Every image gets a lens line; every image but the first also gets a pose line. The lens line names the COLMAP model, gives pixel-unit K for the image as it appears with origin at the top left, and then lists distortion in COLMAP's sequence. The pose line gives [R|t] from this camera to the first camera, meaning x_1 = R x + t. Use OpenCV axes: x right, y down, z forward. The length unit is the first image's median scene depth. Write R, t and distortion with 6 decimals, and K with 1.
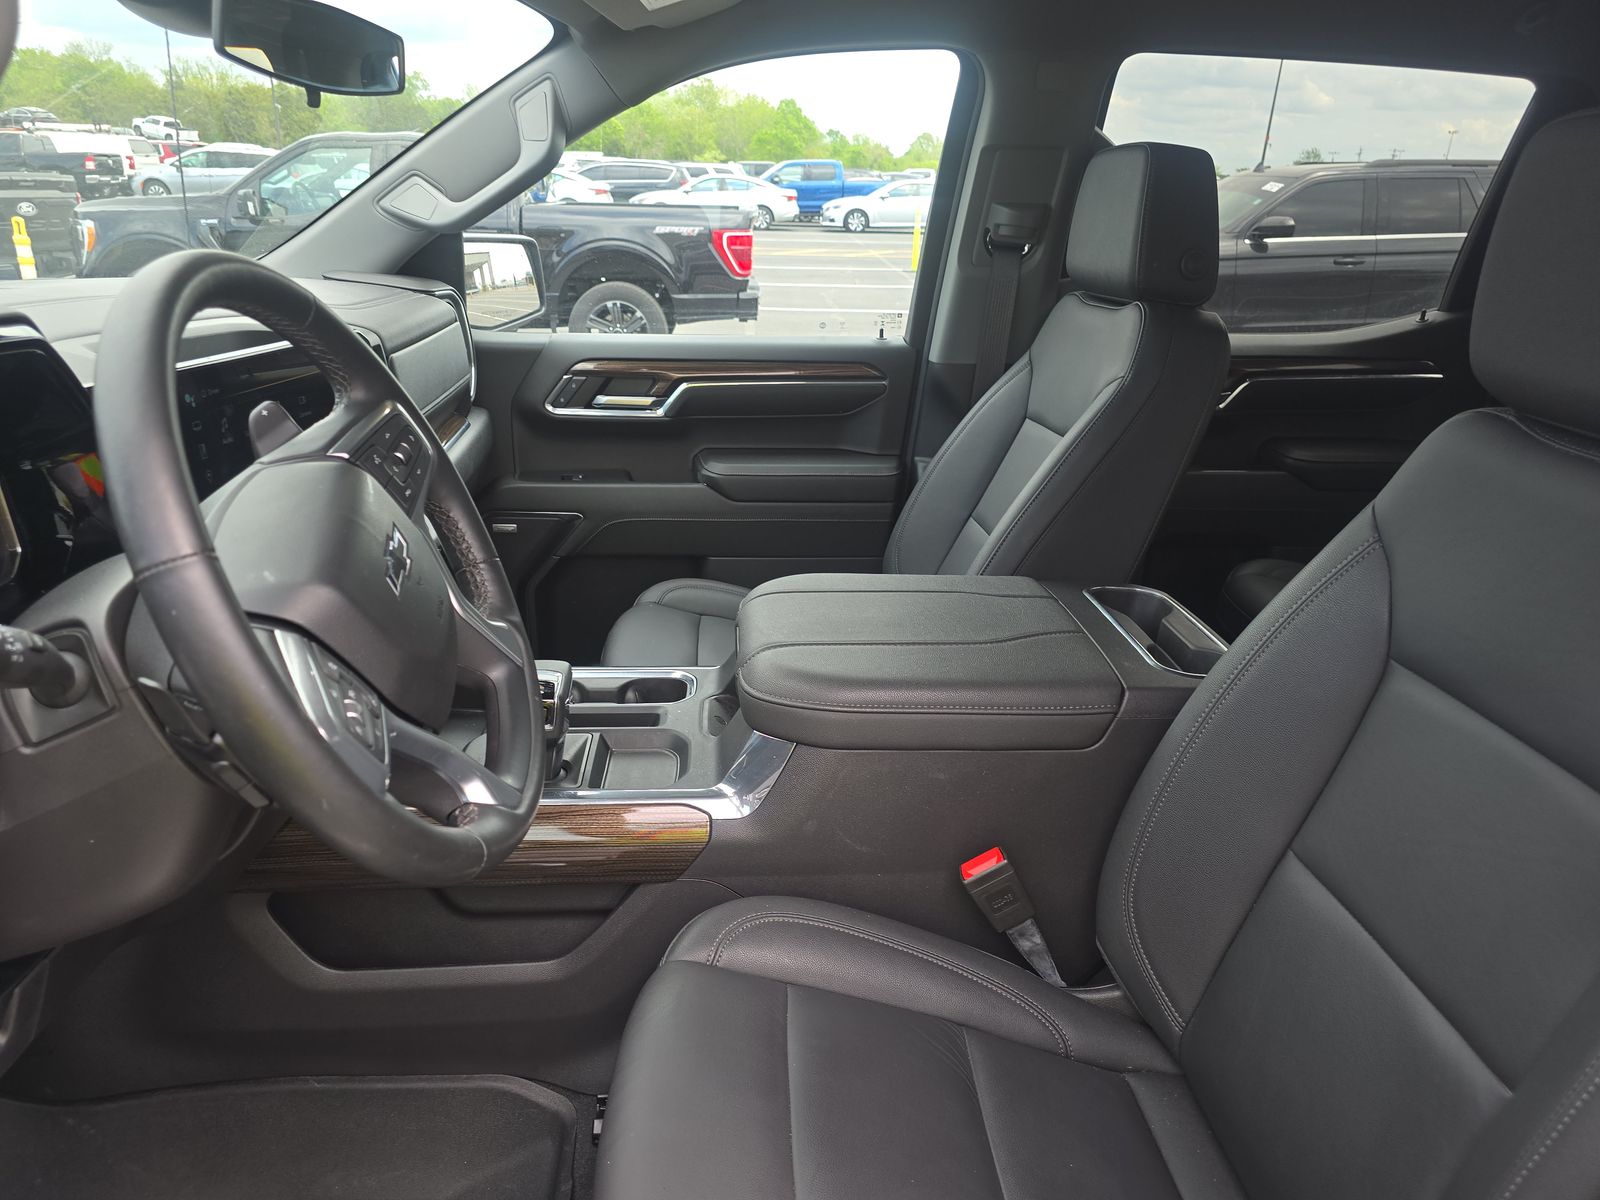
lens RADIAL K [[1050.4, 0, 800.0], [0, 1050.4, 600.0], [0, 0, 1]] dist [-0.001569, -0.001419]
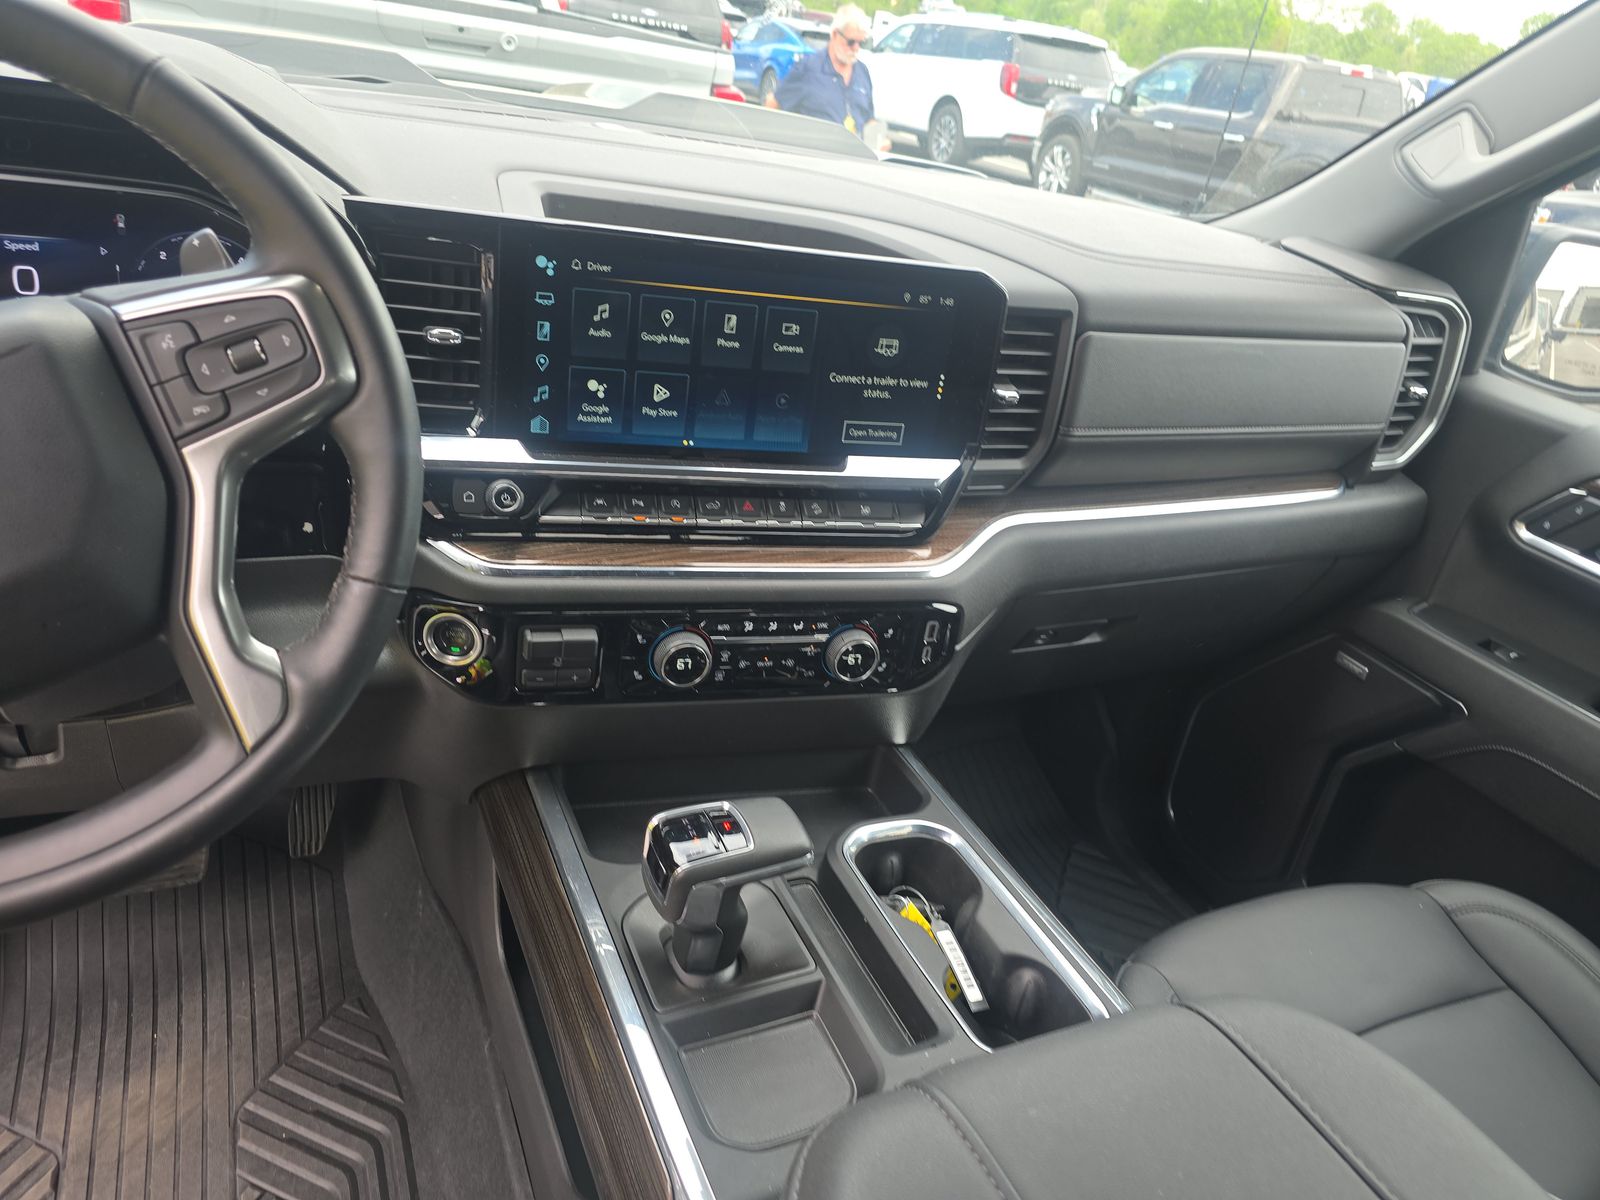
lens RADIAL K [[1050.4, 0, 800.0], [0, 1050.4, 600.0], [0, 0, 1]] dist [-0.001569, -0.001419]
pose [[0.350705, 0.434281, -0.829702, 0.129762], [-0.441815, 0.857906, 0.262294, -0.131055], [0.825715, 0.274587, 0.492743, 0.408699]]
